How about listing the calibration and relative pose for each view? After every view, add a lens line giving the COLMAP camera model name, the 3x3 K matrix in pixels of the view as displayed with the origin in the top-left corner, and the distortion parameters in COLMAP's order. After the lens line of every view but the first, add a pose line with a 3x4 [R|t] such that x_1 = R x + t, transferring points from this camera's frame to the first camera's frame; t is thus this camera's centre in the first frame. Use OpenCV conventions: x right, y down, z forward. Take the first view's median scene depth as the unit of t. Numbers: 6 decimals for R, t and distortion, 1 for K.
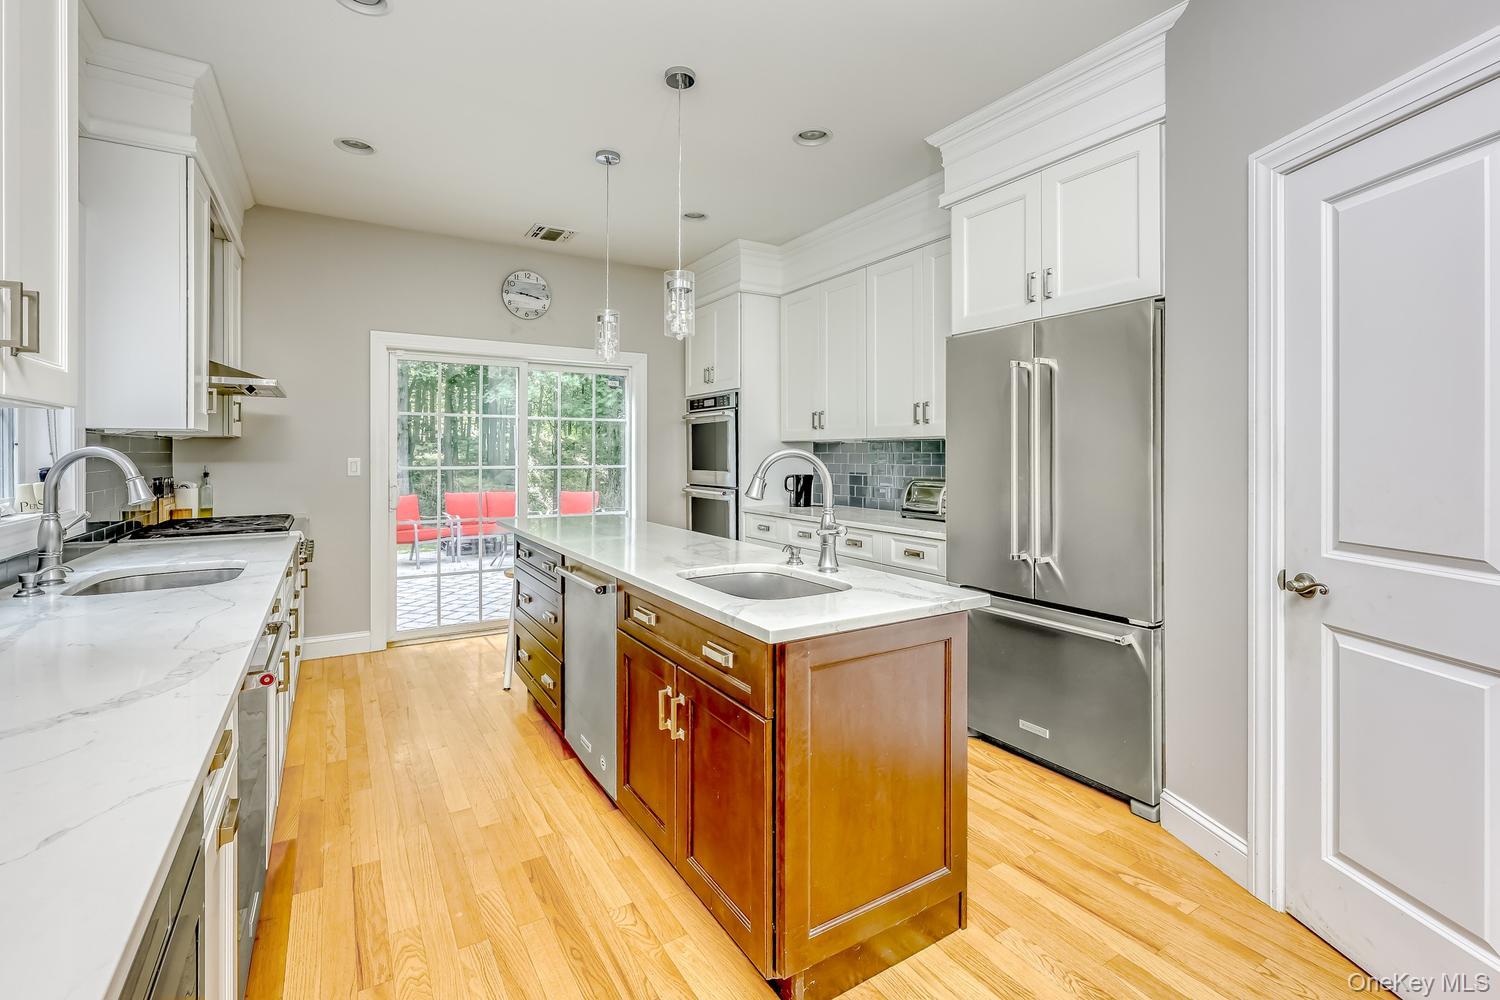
lens RADIAL K [[654.1, 0, 746.0], [0, 654.1, 447.2], [0, 0, 1]] dist [0.000768, 0.000082]
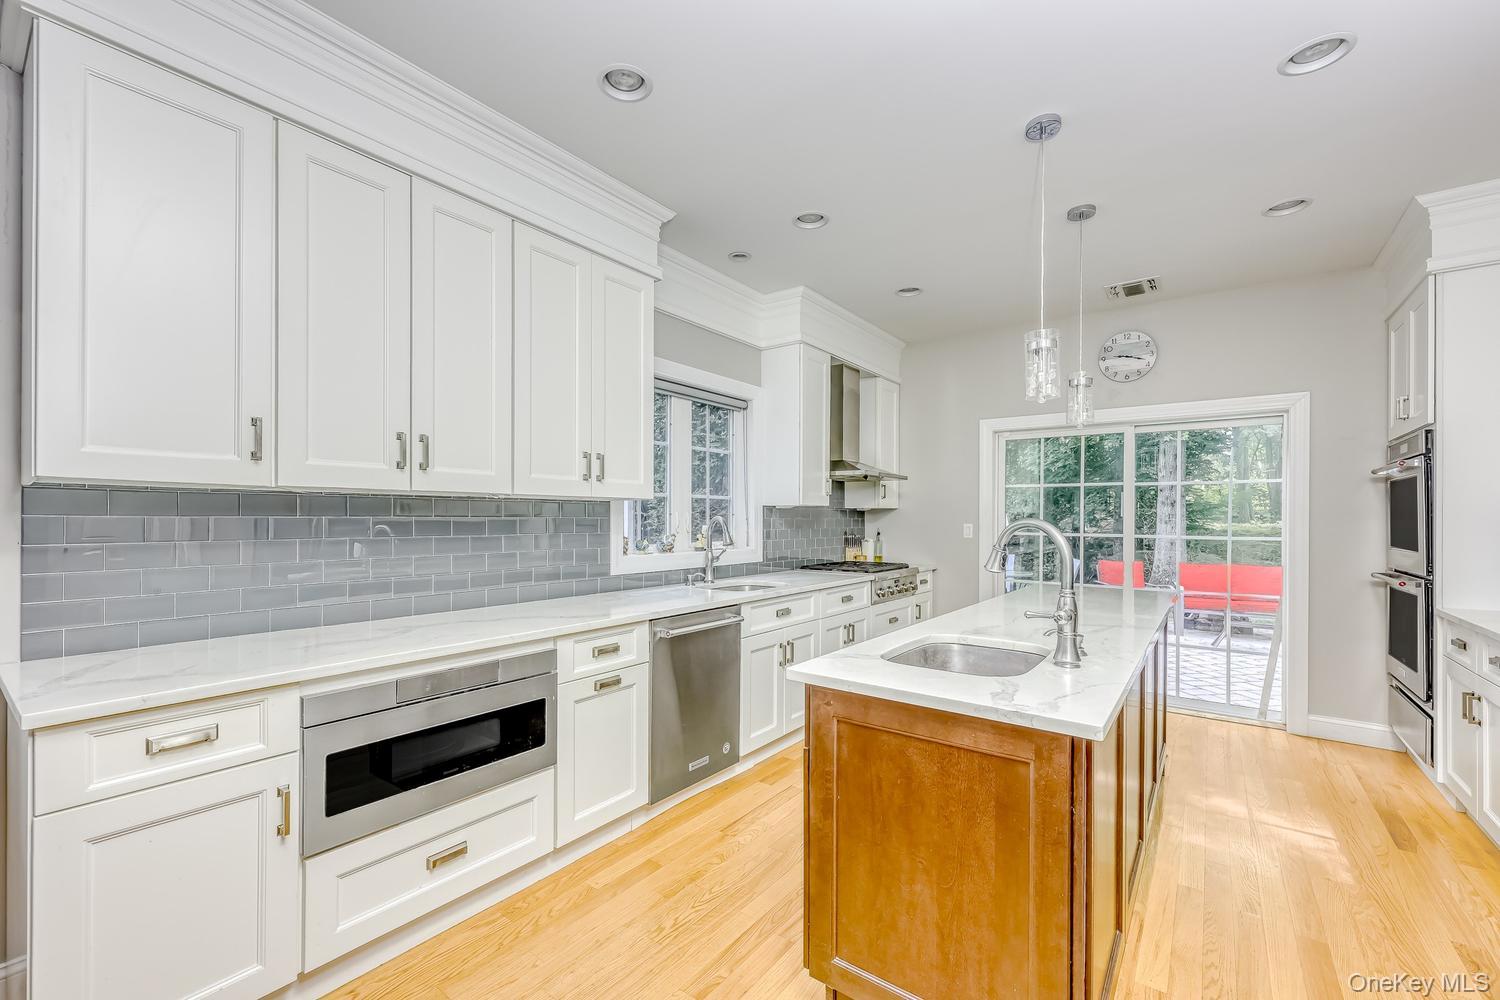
lens RADIAL K [[635.9, 0, 750.0], [0, 635.9, 500.0], [0, 0, 1]] dist [0.000778, 0.000116]
pose [[0.371829, -0.021761, -0.928046, 0.363004], [-0.000767, 0.999718, -0.023749, -0.000050], [0.928301, 0.009542, 0.371707, 0.162026]]
